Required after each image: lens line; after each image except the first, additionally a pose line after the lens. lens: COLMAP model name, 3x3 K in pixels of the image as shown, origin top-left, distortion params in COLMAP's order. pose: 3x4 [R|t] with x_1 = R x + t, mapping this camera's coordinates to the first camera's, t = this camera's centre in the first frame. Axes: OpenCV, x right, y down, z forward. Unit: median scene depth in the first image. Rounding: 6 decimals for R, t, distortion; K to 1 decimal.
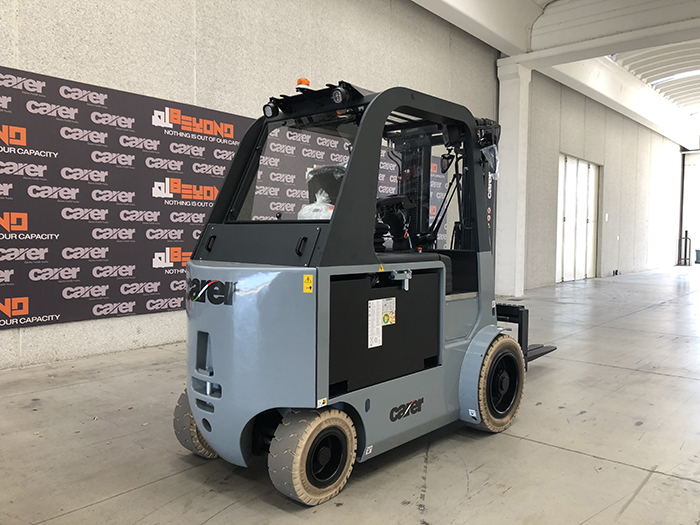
lens RADIAL K [[574.2, 0, 351.8], [0, 574.2, 262.6], [0, 0, 1]] dist [0.022500, -0.010942]
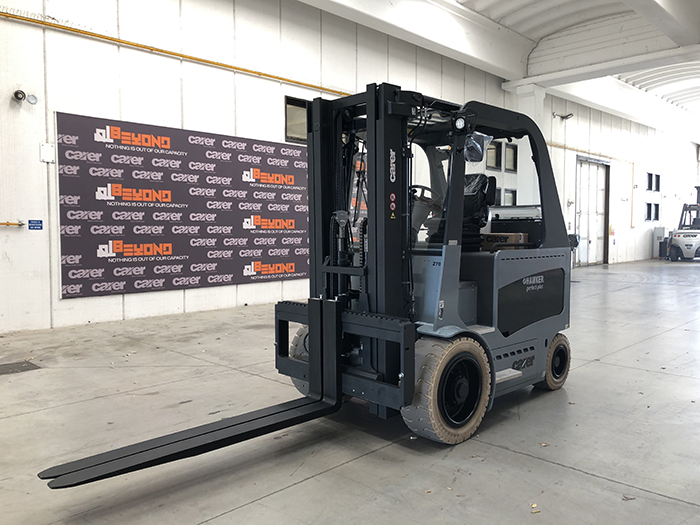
lens RADIAL K [[574.2, 0, 352.7], [0, 574.2, 268.8], [0, 0, 1]] dist [0.022500, -0.010942]
pose [[-0.997625, -0.016008, 0.066994, 0.131611], [-0.008094, 0.993124, 0.116786, -0.102894], [-0.068403, 0.115966, -0.990895, 2.205481]]
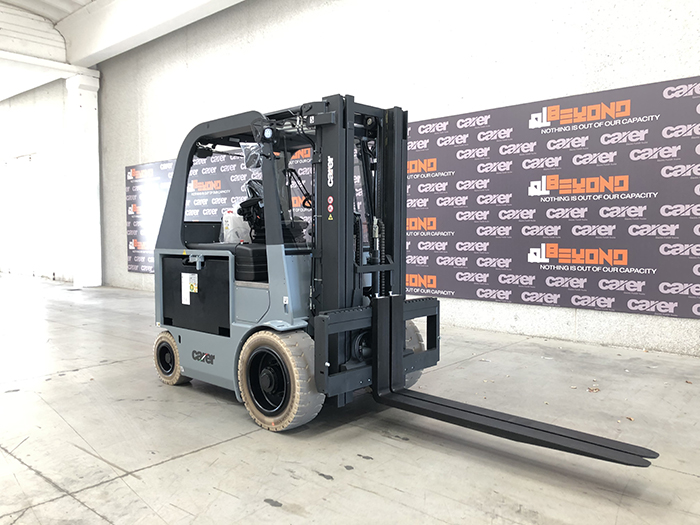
lens RADIAL K [[574.2, 0, 349.1], [0, 574.2, 261.8], [0, 0, 1]] dist [0.022500, -0.010942]
pose [[-0.021130, 0.041706, -0.998906, 1.272541], [-0.042970, 0.998168, 0.042584, -0.039777], [0.998853, 0.043823, -0.019300, 1.197584]]
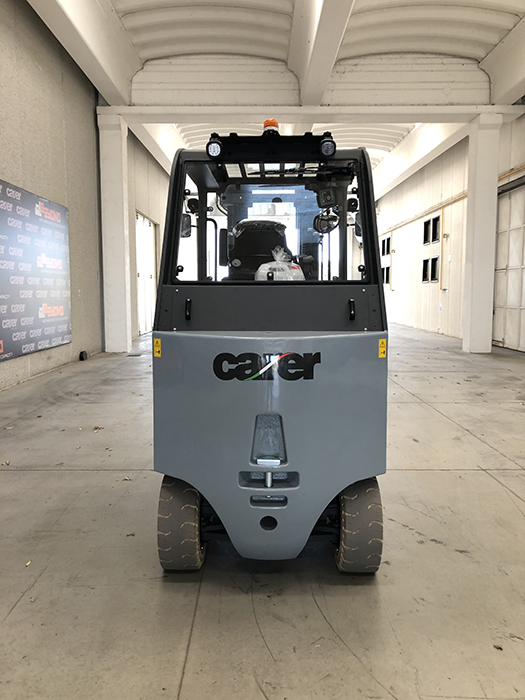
lens RADIAL K [[574.2, 0, 259.7], [0, 574.2, 348.9], [0, 0, 1]] dist [0.022500, -0.010942]
pose [[0.762756, -0.076542, 0.642141, -0.617521], [0.040968, 0.996695, 0.070141, -0.027542], [-0.645388, -0.027193, 0.763371, 0.286643]]
